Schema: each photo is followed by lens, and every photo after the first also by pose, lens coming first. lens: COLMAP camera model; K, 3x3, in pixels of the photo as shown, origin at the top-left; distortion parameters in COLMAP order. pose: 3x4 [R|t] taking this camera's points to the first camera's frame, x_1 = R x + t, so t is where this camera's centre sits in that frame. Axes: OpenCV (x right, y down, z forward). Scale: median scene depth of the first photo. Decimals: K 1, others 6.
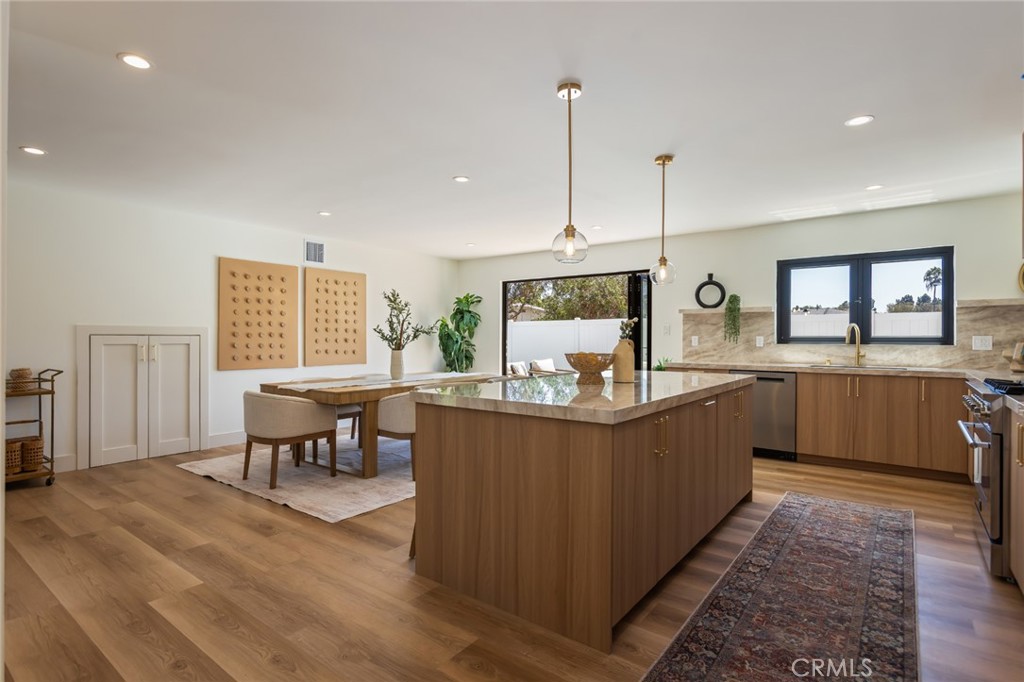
lens RADIAL K [[514.3, 0, 507.1], [0, 514.3, 336.9], [0, 0, 1]] dist [-0.014500, 0.012882]
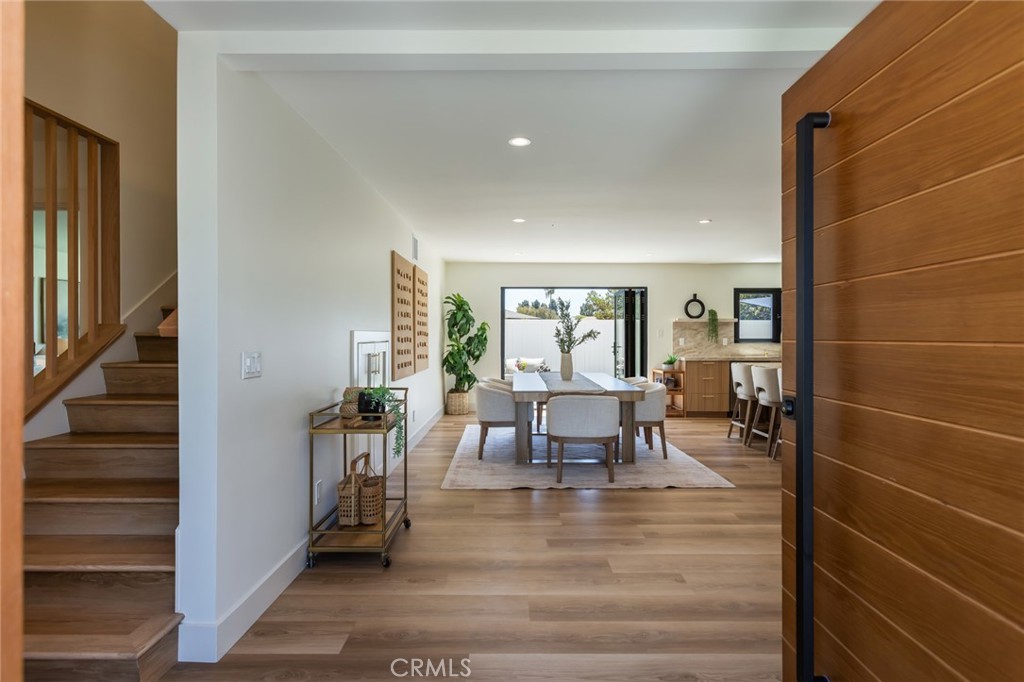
lens RADIAL K [[523.5, 0, 510.8], [0, 523.5, 337.8], [0, 0, 1]] dist [-0.018196, 0.023337]
pose [[0.795466, -0.005919, 0.605969, -1.029265], [0.000930, 0.999963, 0.008547, -0.017692], [-0.605997, -0.006235, 0.795443, 0.191419]]
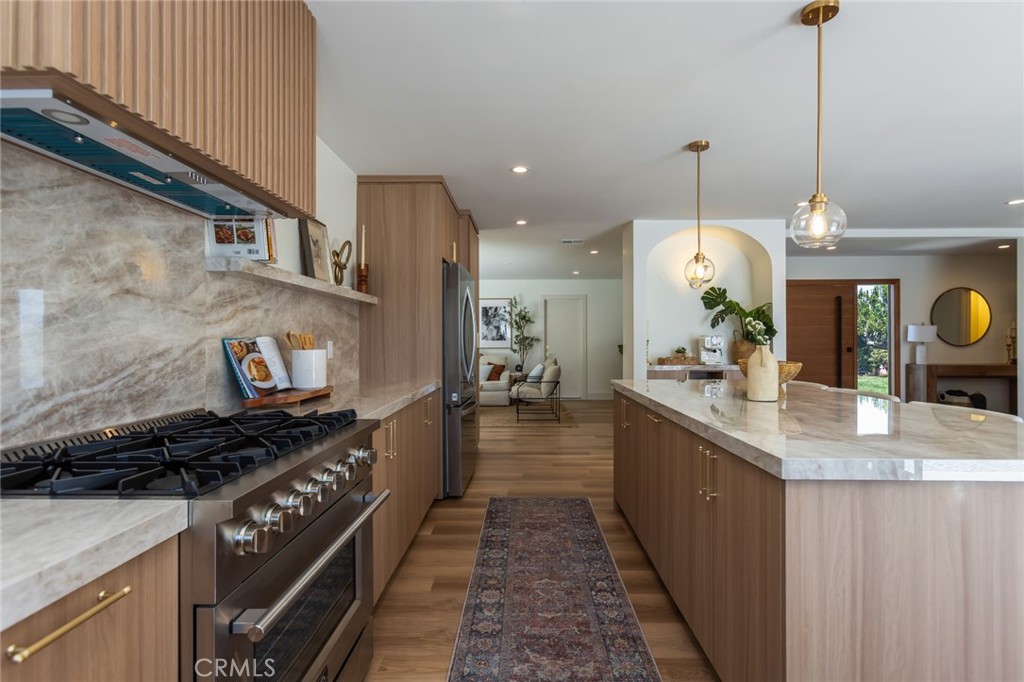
lens RADIAL K [[487.3, 0, 514.7], [0, 487.3, 340.8], [0, 0, 1]] dist [-0.005046, 0.000919]
pose [[-0.801451, 0.000153, -0.598061, 0.602065], [0.000606, 1.000000, -0.000557, -0.001355], [0.598061, -0.000809, -0.801451, 0.849767]]
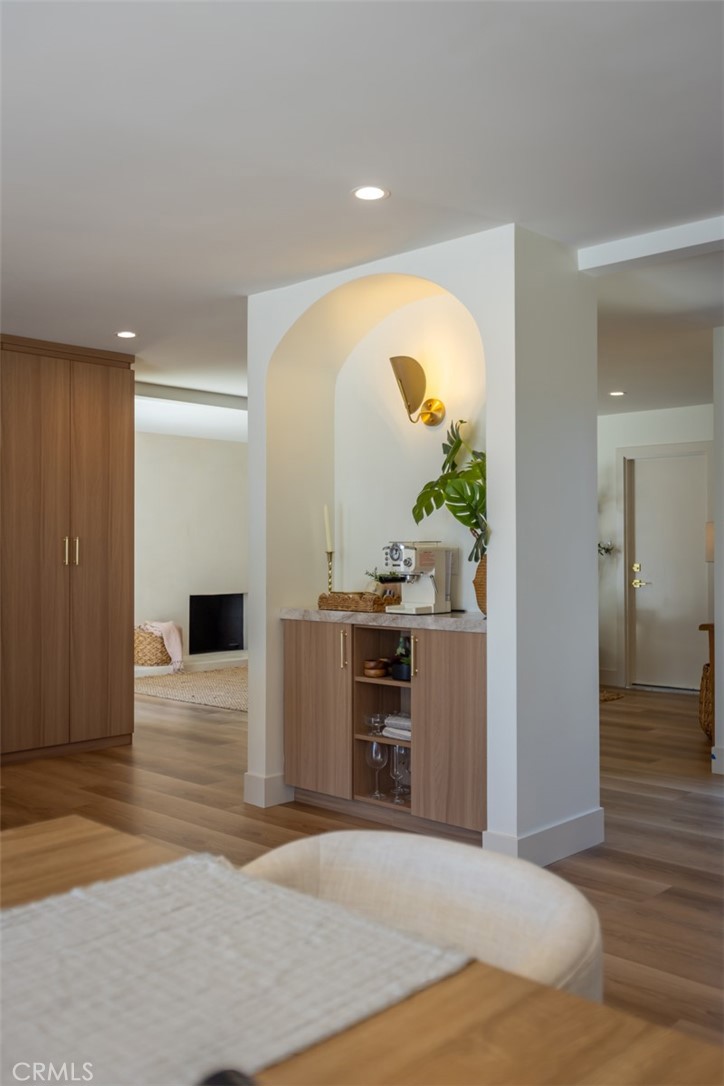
lens RADIAL K [[985.6, 0, 367.2], [0, 985.6, 536.2], [0, 0, 1]] dist [0.003238, -0.000765]
pose [[-0.994766, -0.000286, 0.102174, -0.399668], [-0.001779, 0.999893, -0.014526, -0.005283], [-0.102159, -0.014631, -0.994660, 1.122840]]
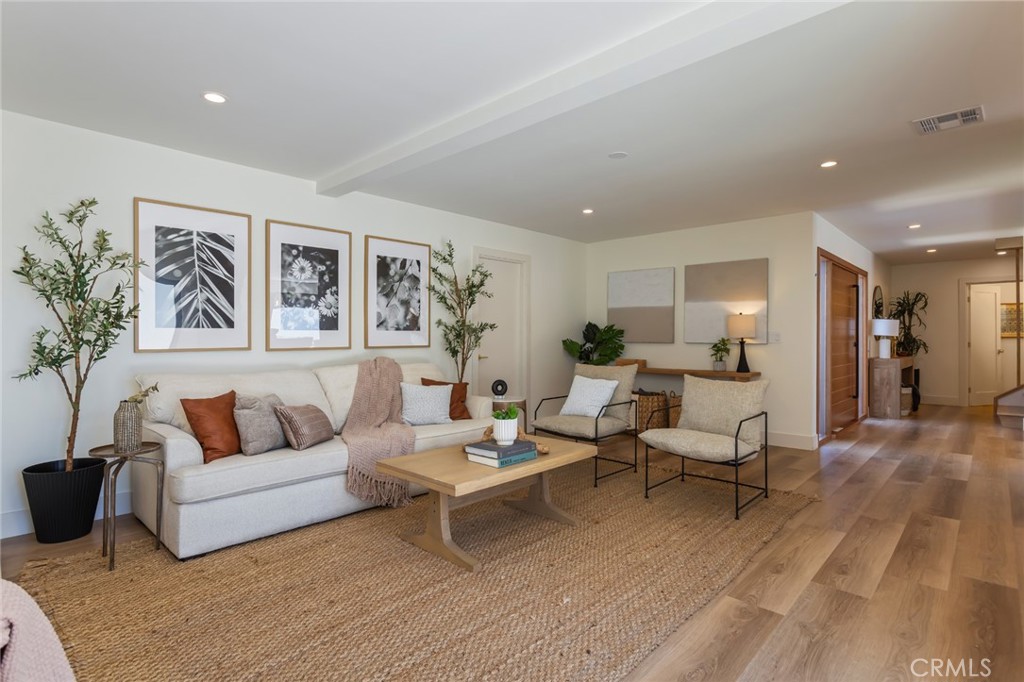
lens RADIAL K [[514.3, 0, 507.1], [0, 514.3, 336.9], [0, 0, 1]] dist [-0.014500, 0.012882]
pose [[-0.108010, -0.004126, -0.994141, 0.421224], [-0.001971, 0.999990, -0.003936, 0.010943], [0.994148, 0.001534, -0.108017, -0.480719]]
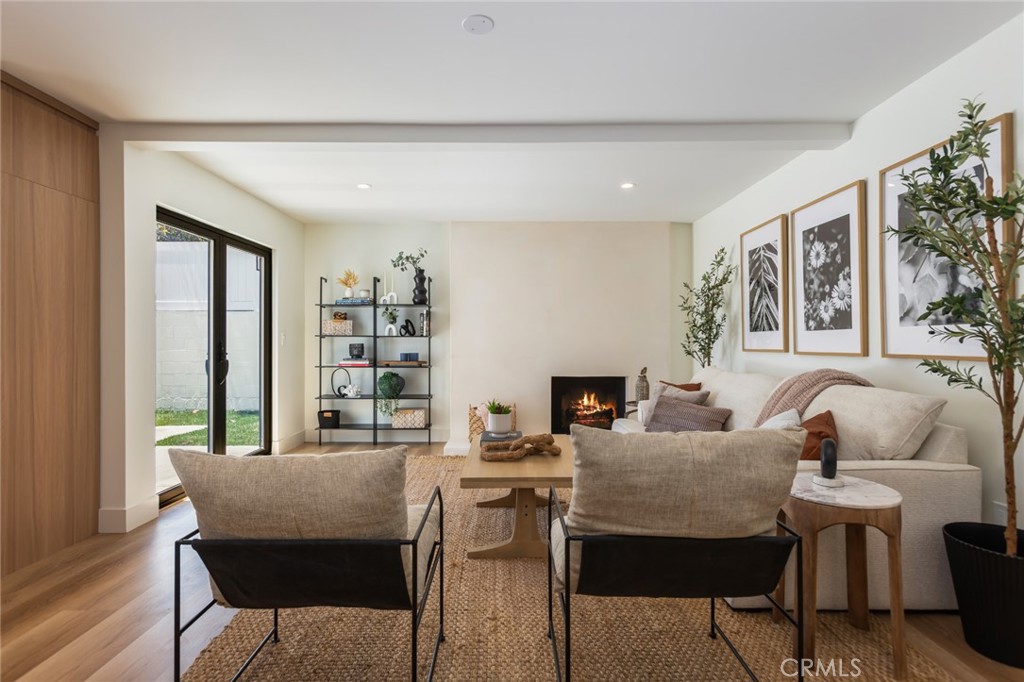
lens RADIAL K [[523.5, 0, 510.8], [0, 523.5, 337.8], [0, 0, 1]] dist [-0.018196, 0.023337]
pose [[-0.612329, 0.001768, 0.790601, -0.656832], [0.000085, 0.999998, -0.002171, 0.008932], [-0.790603, -0.001262, -0.612328, -0.165429]]
